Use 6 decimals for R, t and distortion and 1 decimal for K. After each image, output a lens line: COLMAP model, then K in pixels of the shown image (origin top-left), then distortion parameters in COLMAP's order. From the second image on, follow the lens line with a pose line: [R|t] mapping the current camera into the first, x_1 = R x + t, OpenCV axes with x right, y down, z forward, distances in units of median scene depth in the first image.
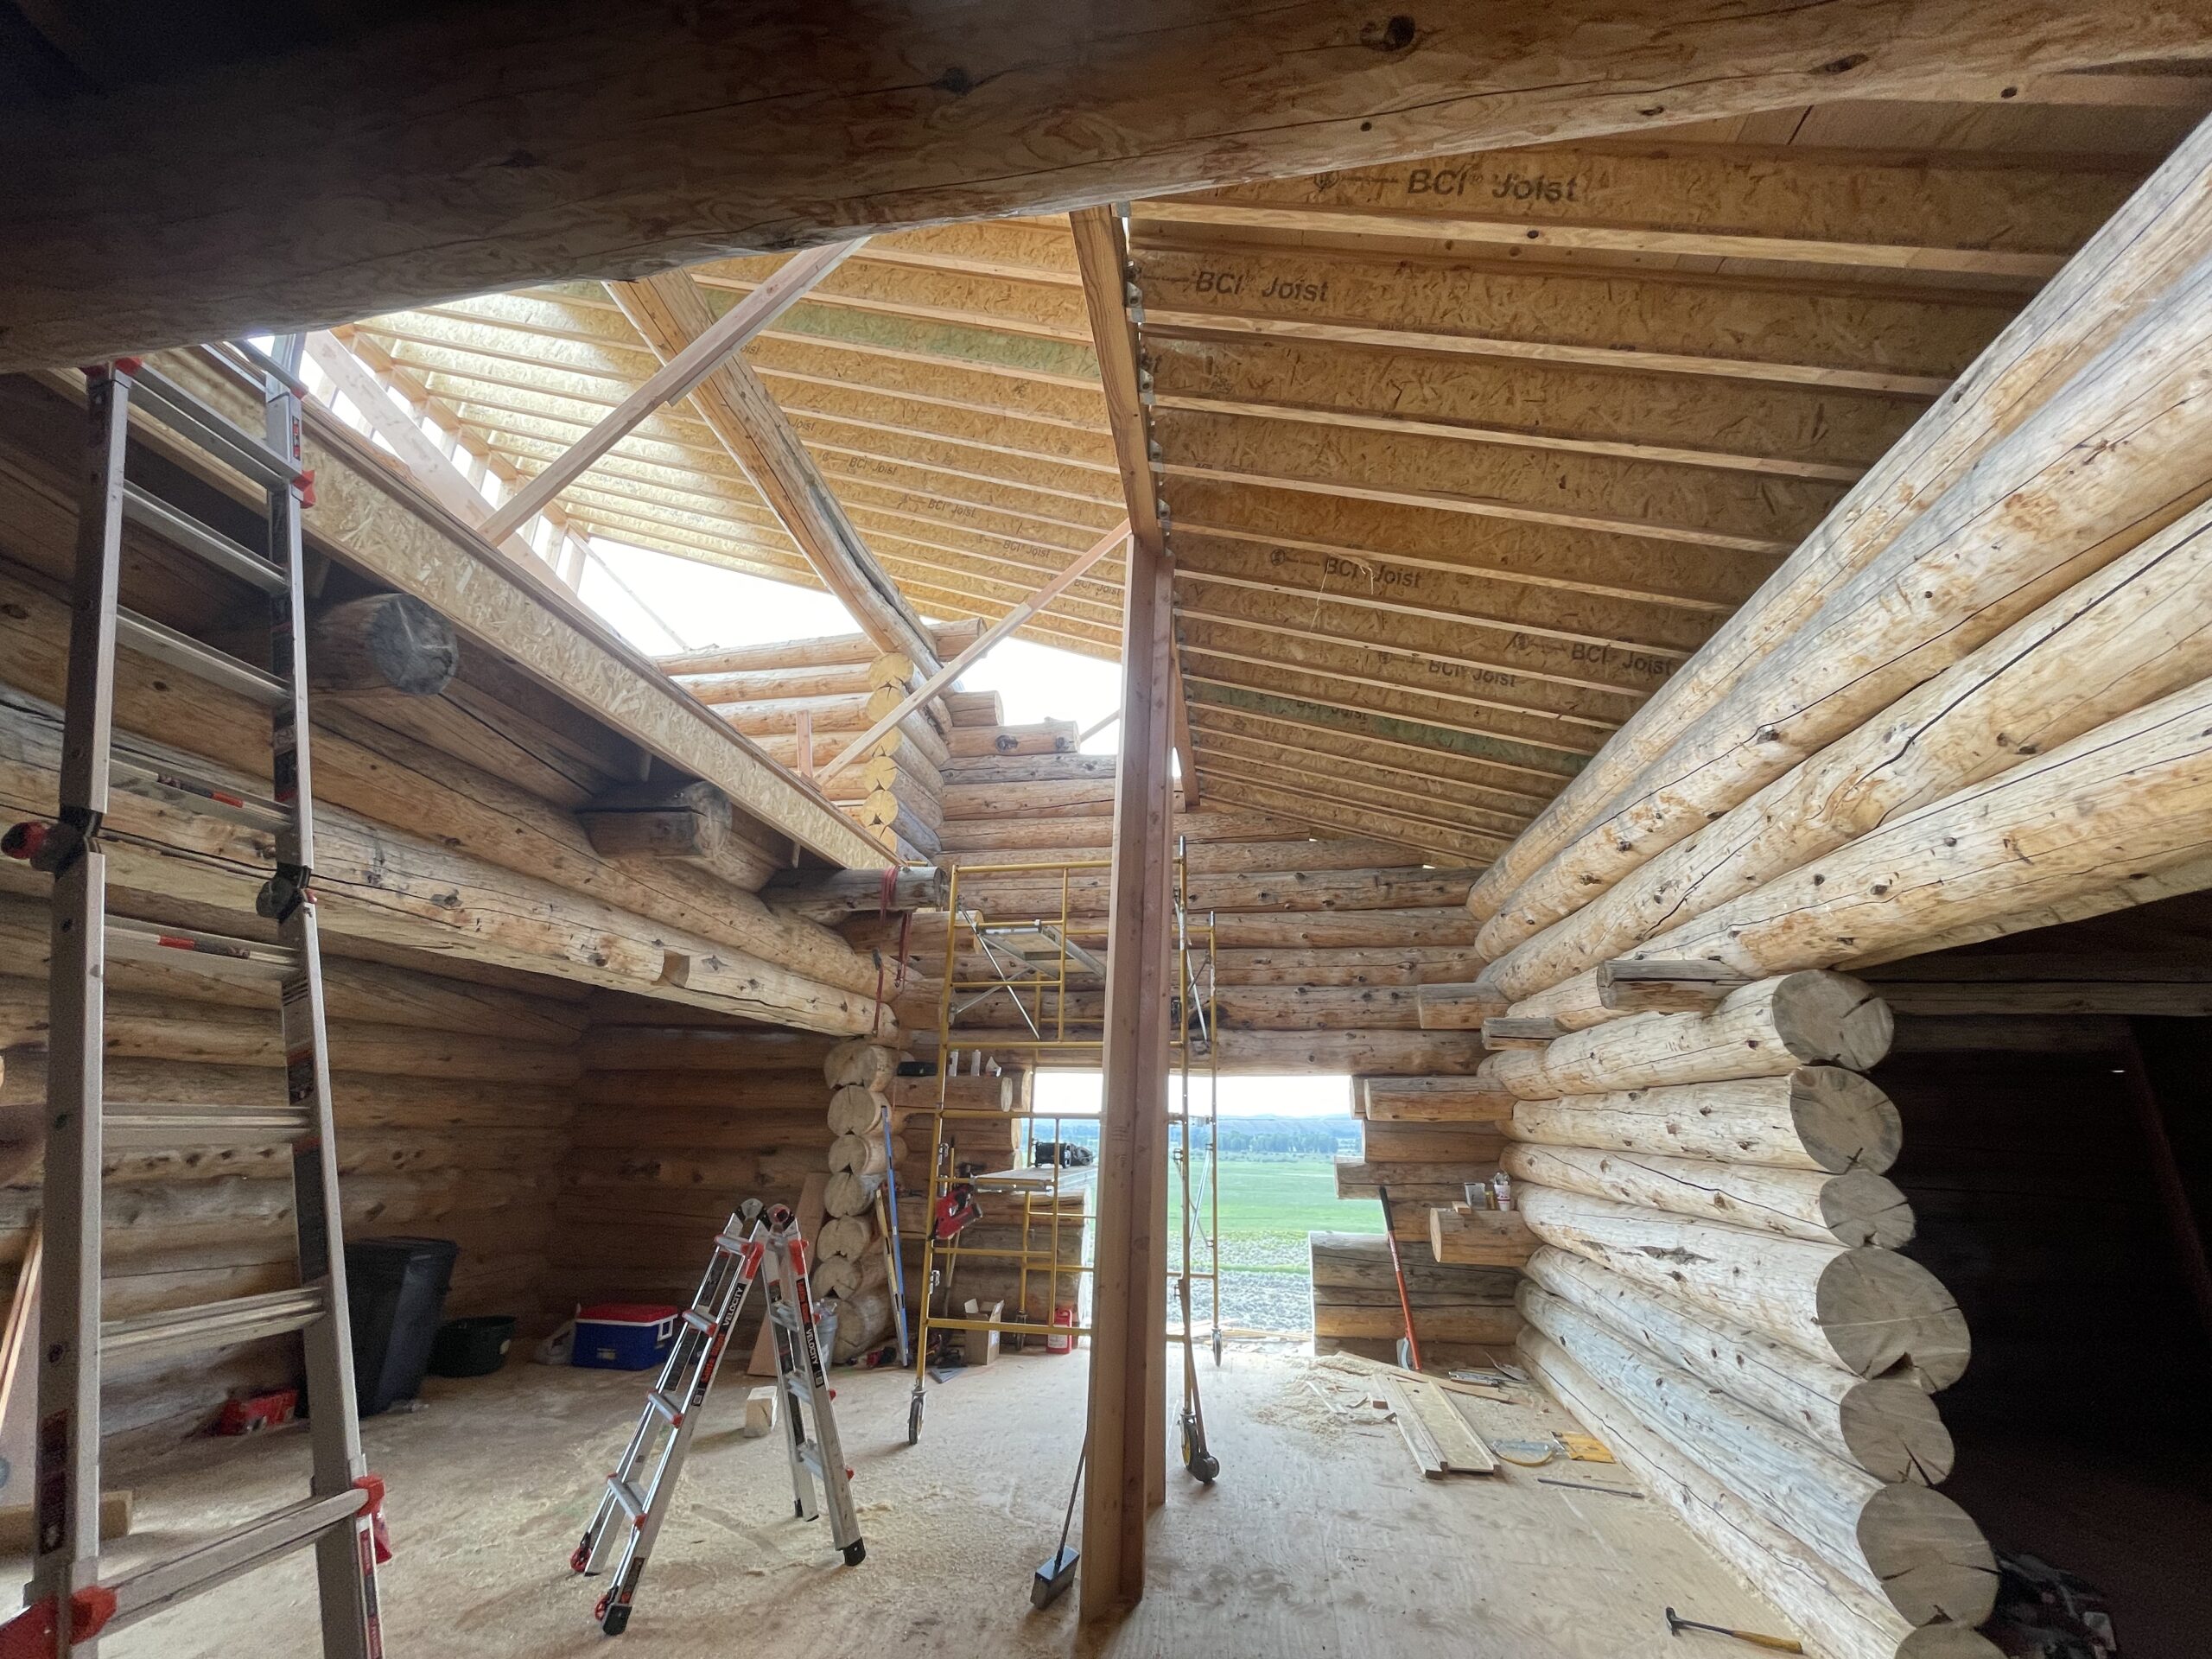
lens RADIAL K [[893.8, 0, 1095.4], [0, 893.8, 832.2], [0, 0, 1]] dist [-0.000100, -0.000155]
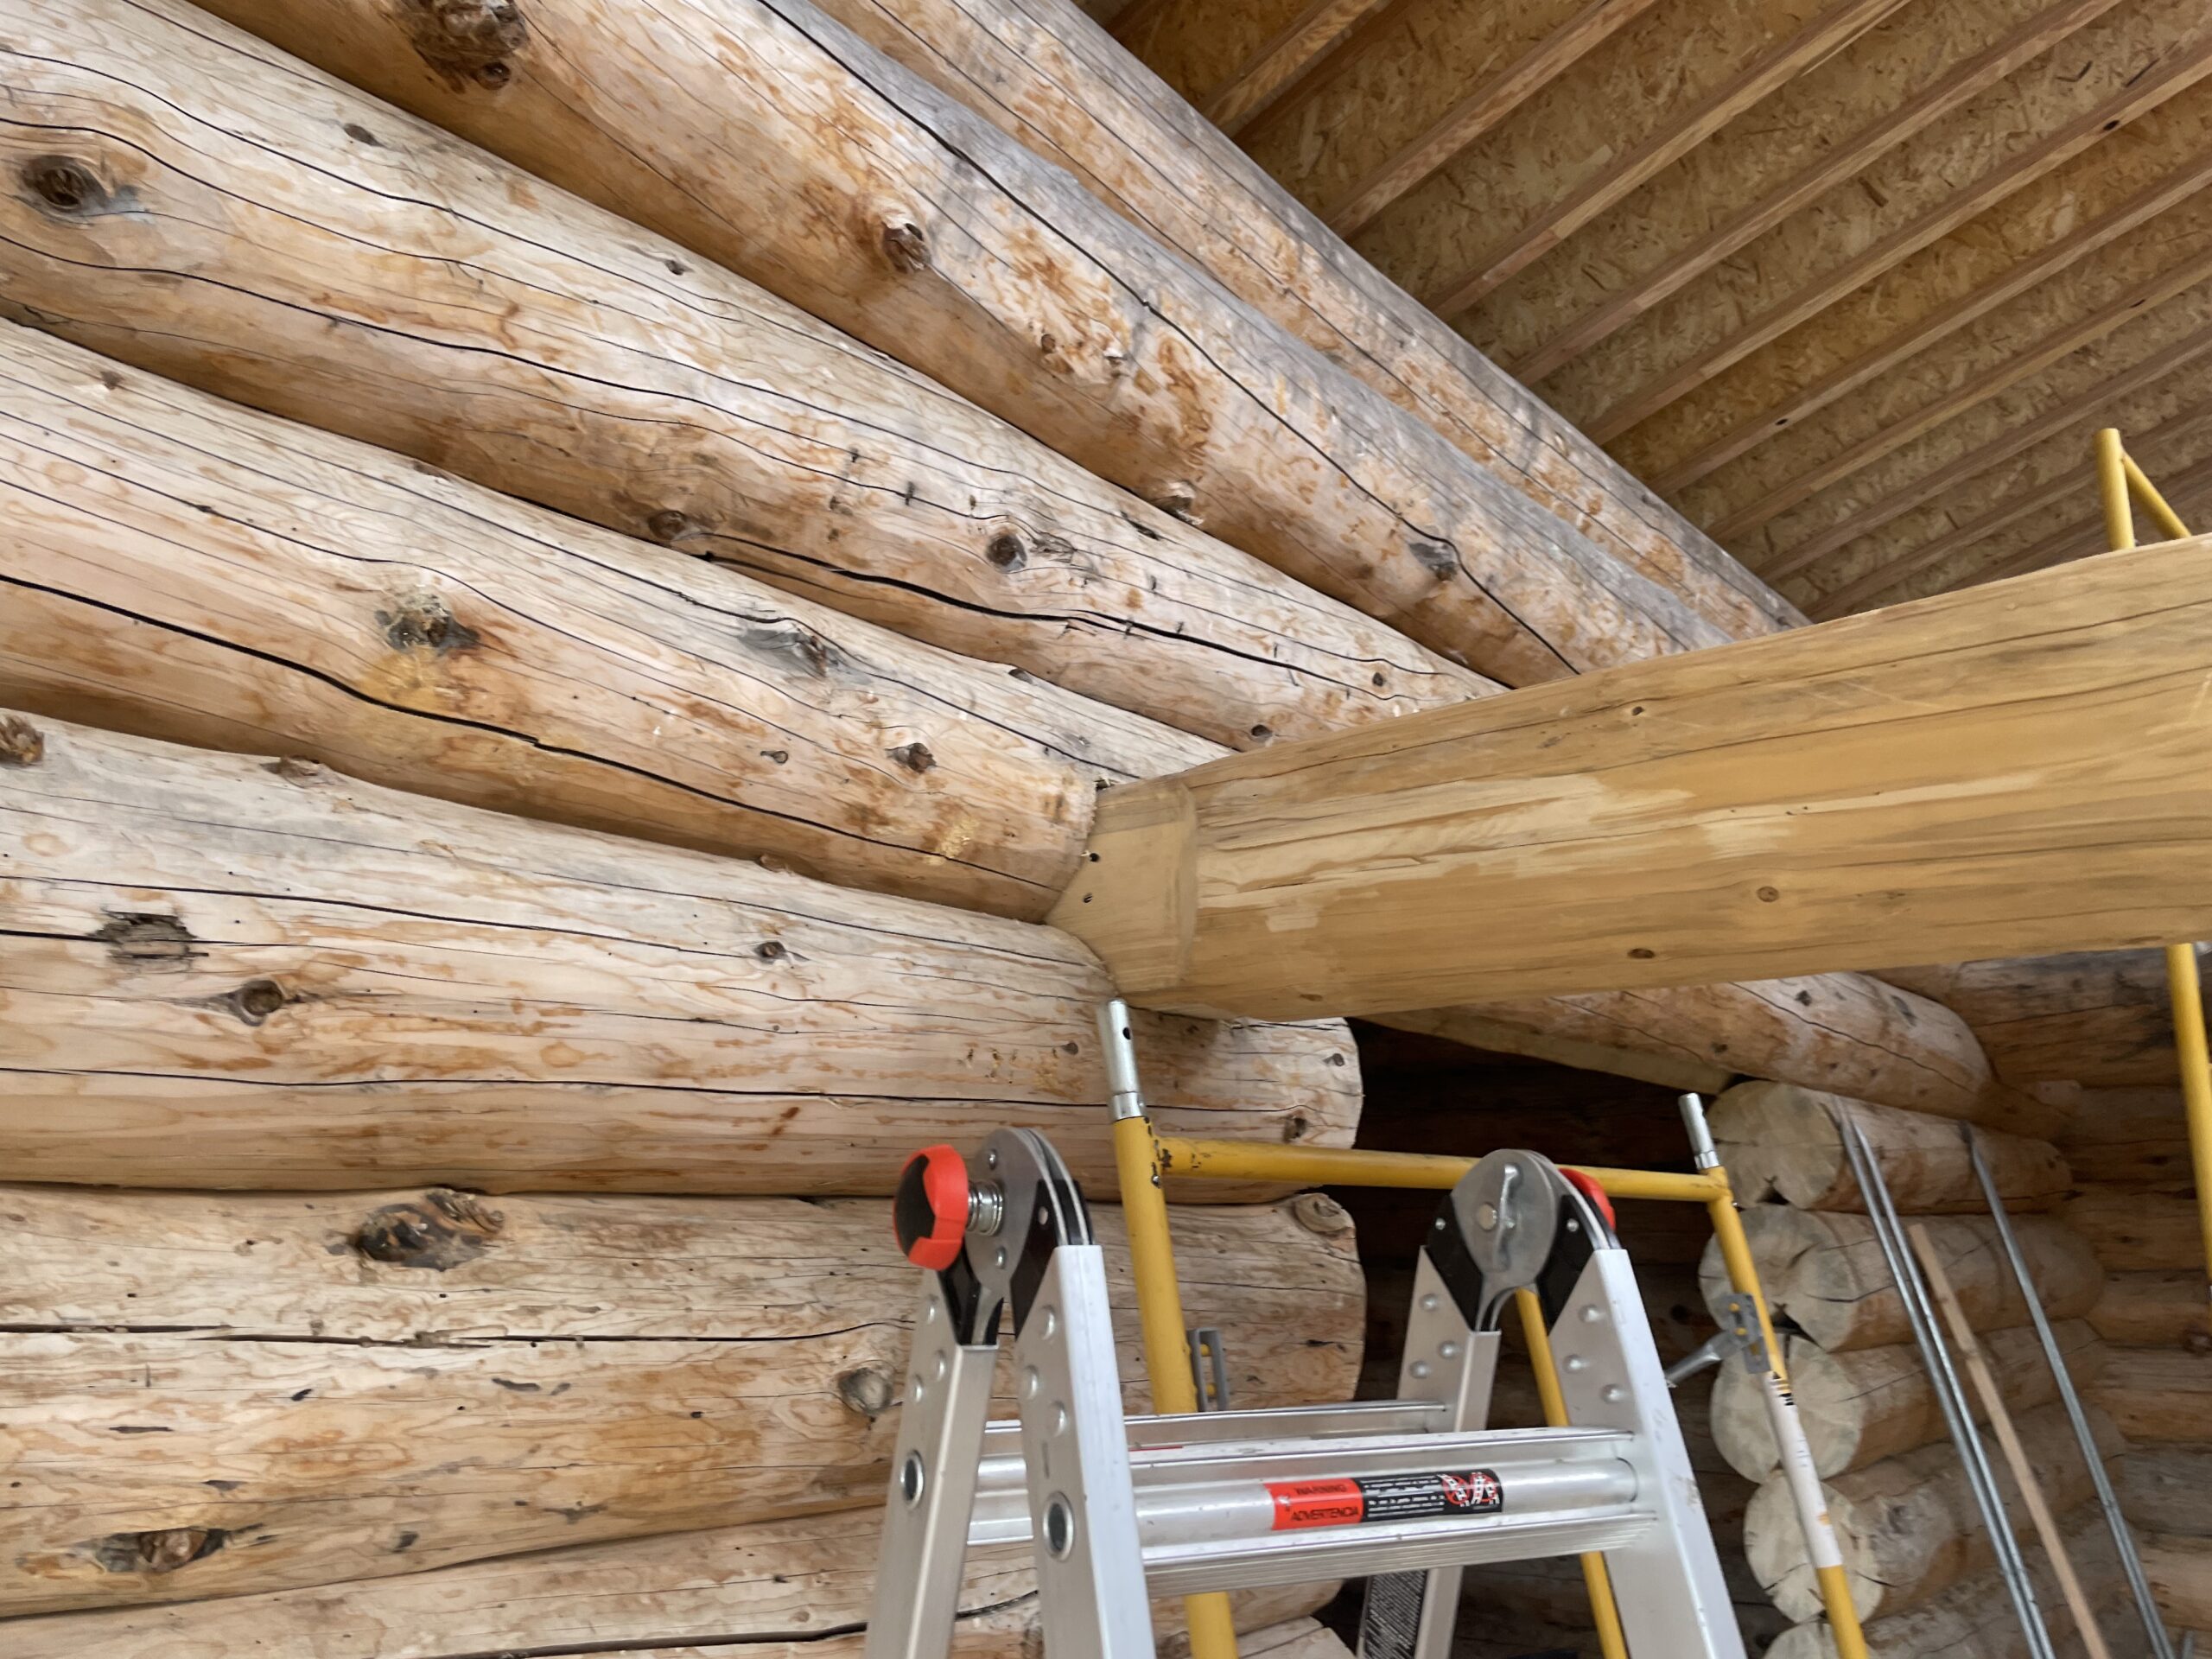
lens RADIAL K [[1697.2, 0, 1139.1], [0, 1697.2, 814.8], [0, 0, 1]] dist [0.102655, -0.144581]
pose [[-0.869751, 0.099491, 0.483357, 0.203117], [-0.167052, 0.862284, -0.478080, 0.230894], [-0.464356, -0.496557, -0.733352, 0.781755]]
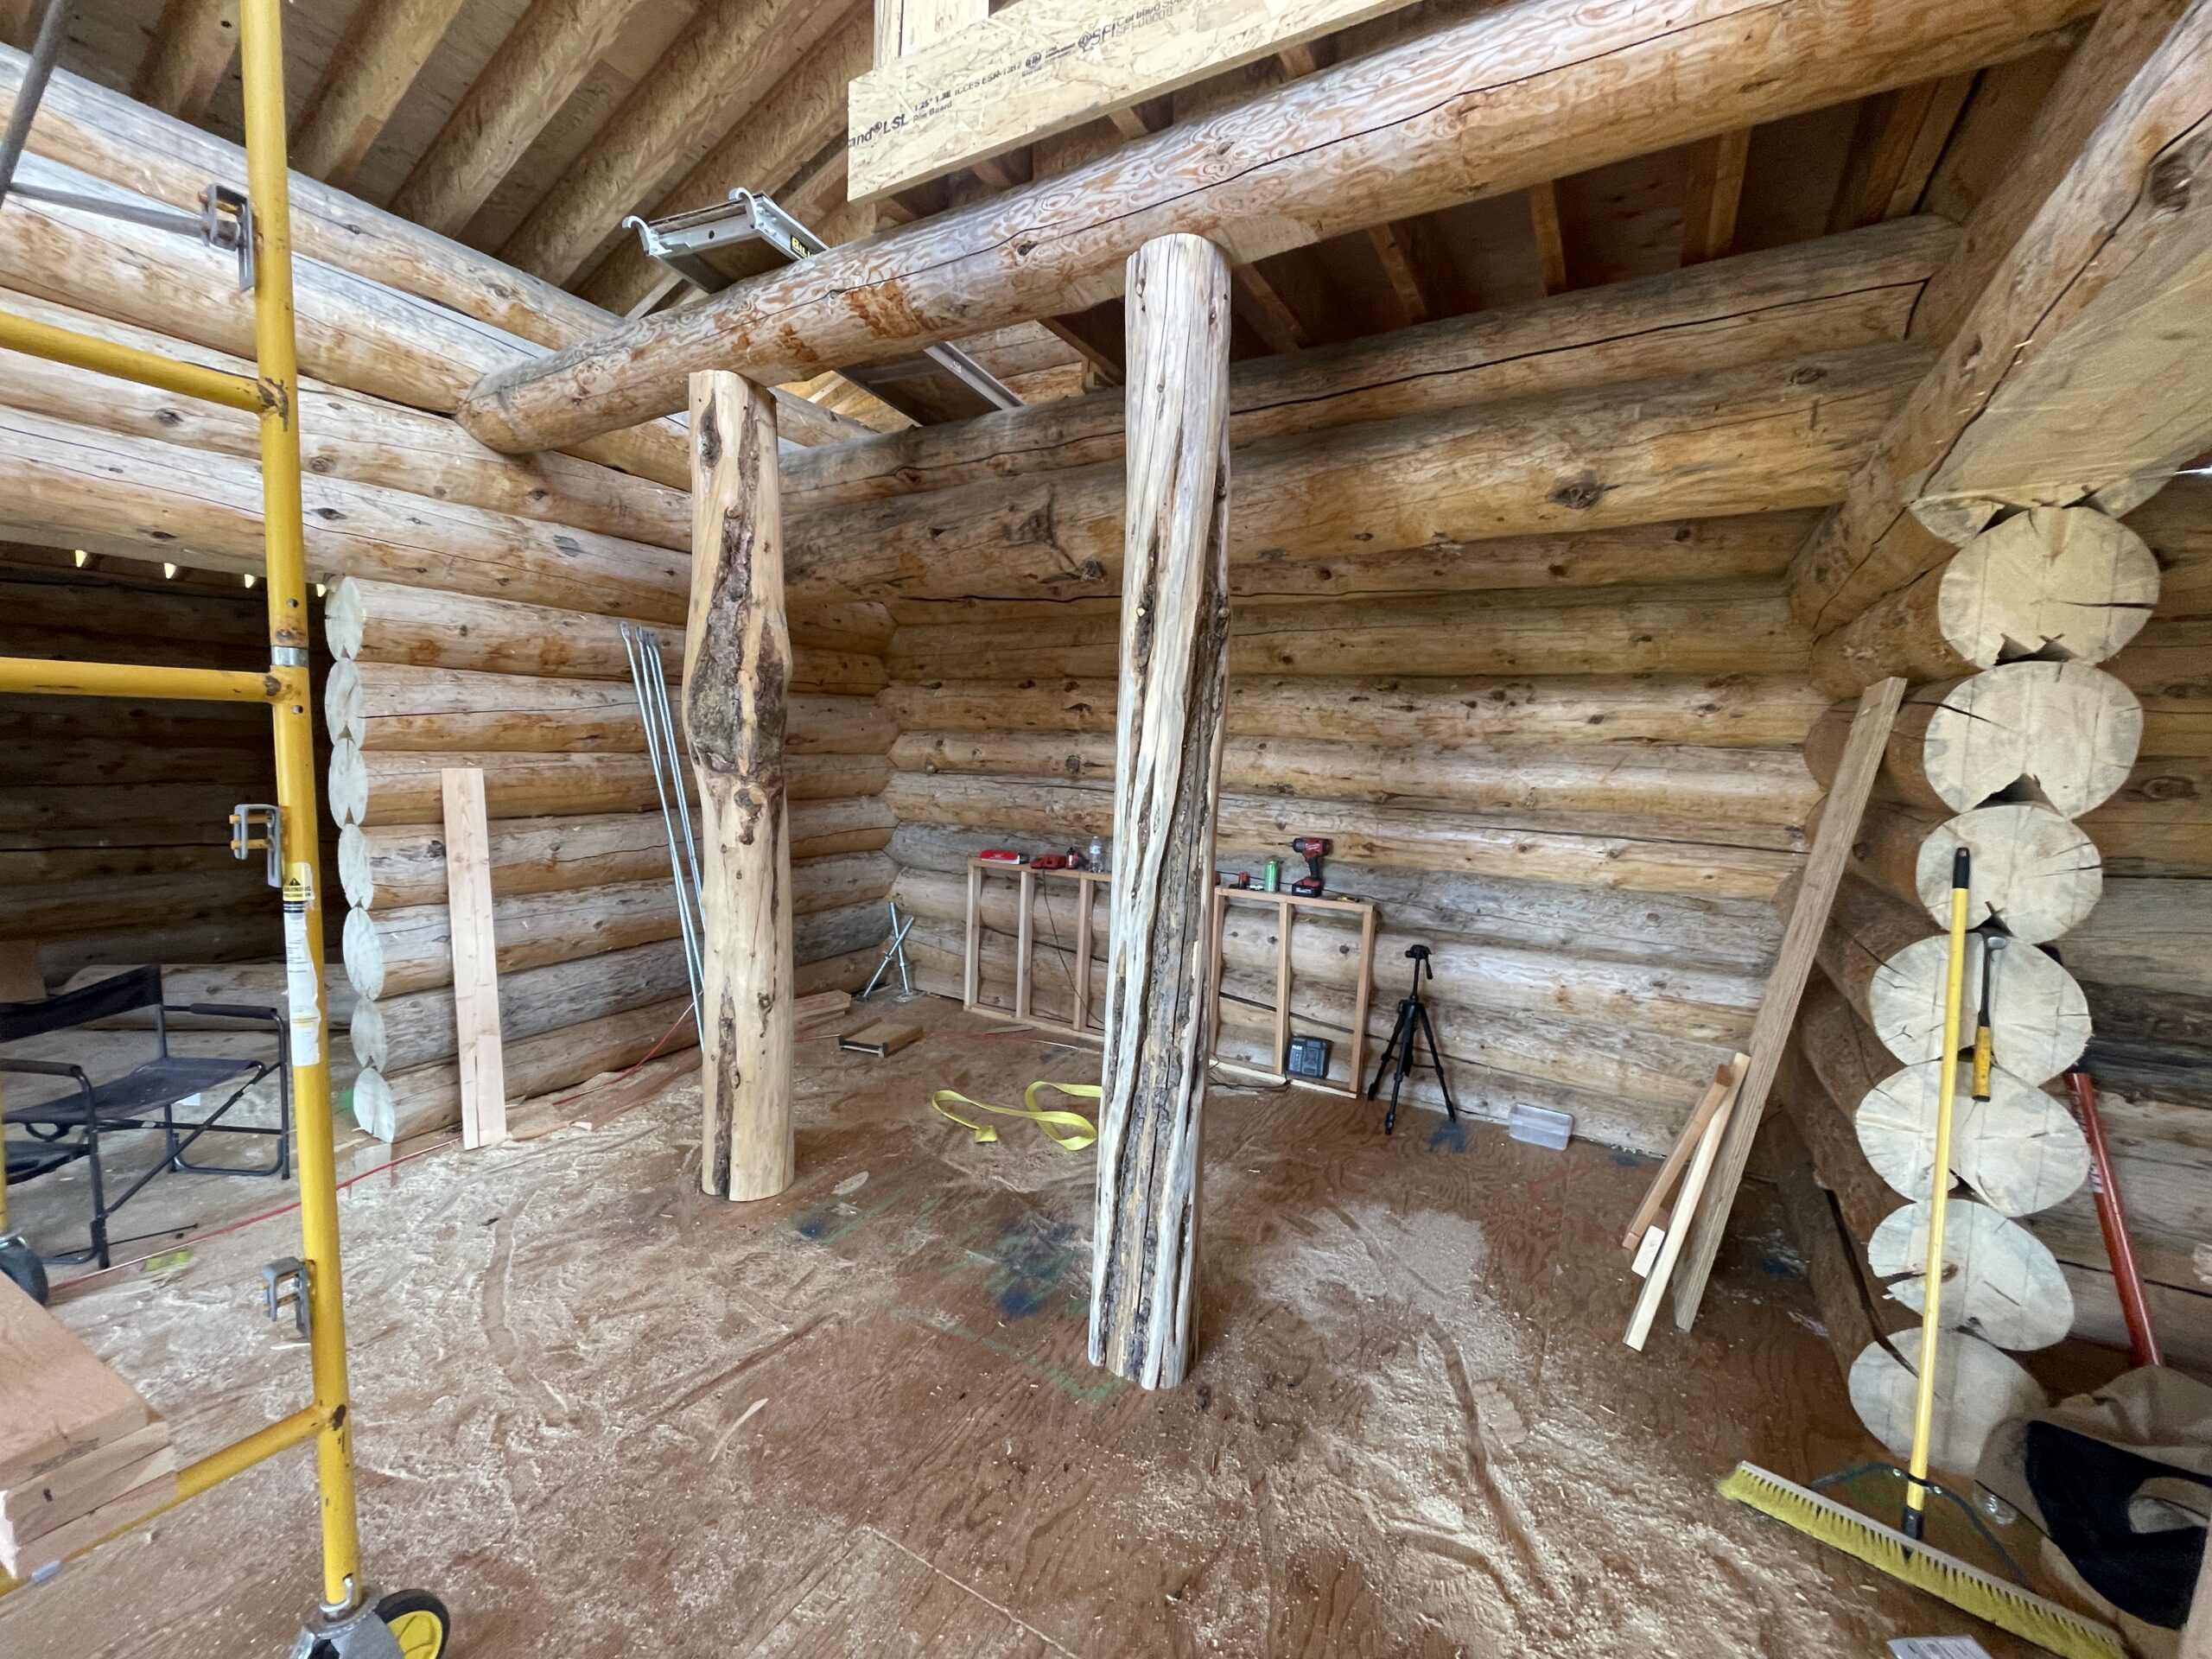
lens RADIAL K [[893.4, 0, 1111.7], [0, 893.4, 826.5], [0, 0, 1]] dist [-0.000773, -0.000452]
pose [[-0.937120, -0.072239, 0.341448, -0.246013], [-0.146561, 0.969354, -0.197160, 0.143149], [-0.316742, -0.234805, -0.918989, 0.447950]]
